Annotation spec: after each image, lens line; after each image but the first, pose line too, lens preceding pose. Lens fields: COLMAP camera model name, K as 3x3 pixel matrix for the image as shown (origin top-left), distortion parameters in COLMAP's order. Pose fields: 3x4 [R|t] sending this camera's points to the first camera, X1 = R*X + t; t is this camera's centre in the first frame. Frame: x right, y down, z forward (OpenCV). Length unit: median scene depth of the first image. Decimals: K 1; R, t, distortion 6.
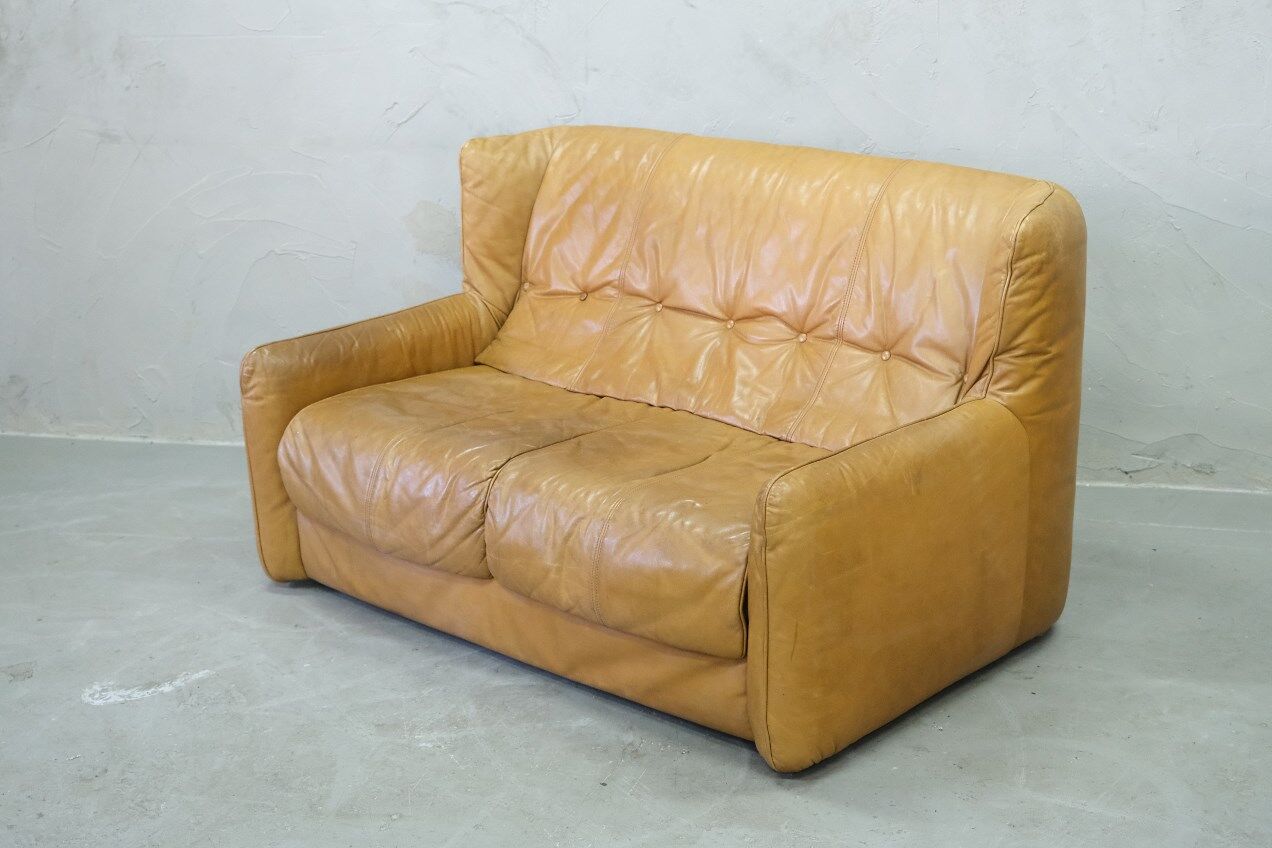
lens RADIAL K [[1986.3, 0, 630.5], [0, 1986.3, 422.3], [0, 0, 1]] dist [0.018504, 0.000000]
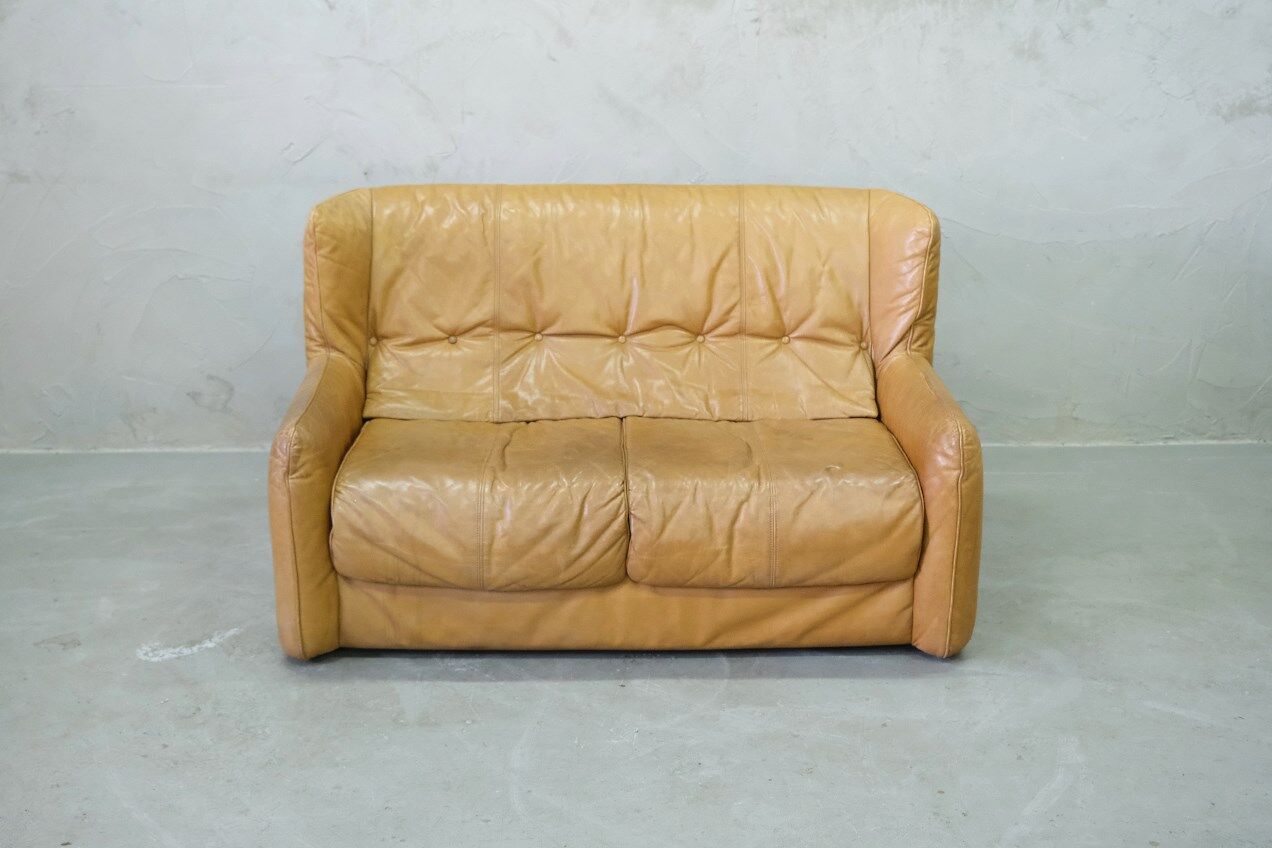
lens RADIAL K [[1880.1, 0, 638.9], [0, 1880.1, 414.8], [0, 0, 1]] dist [0.010623, 0.000000]
pose [[0.970853, -0.043514, 0.235694, -0.203511], [0.048441, 0.998711, -0.015149, 0.024023], [-0.234731, 0.026124, 0.971709, -0.108004]]
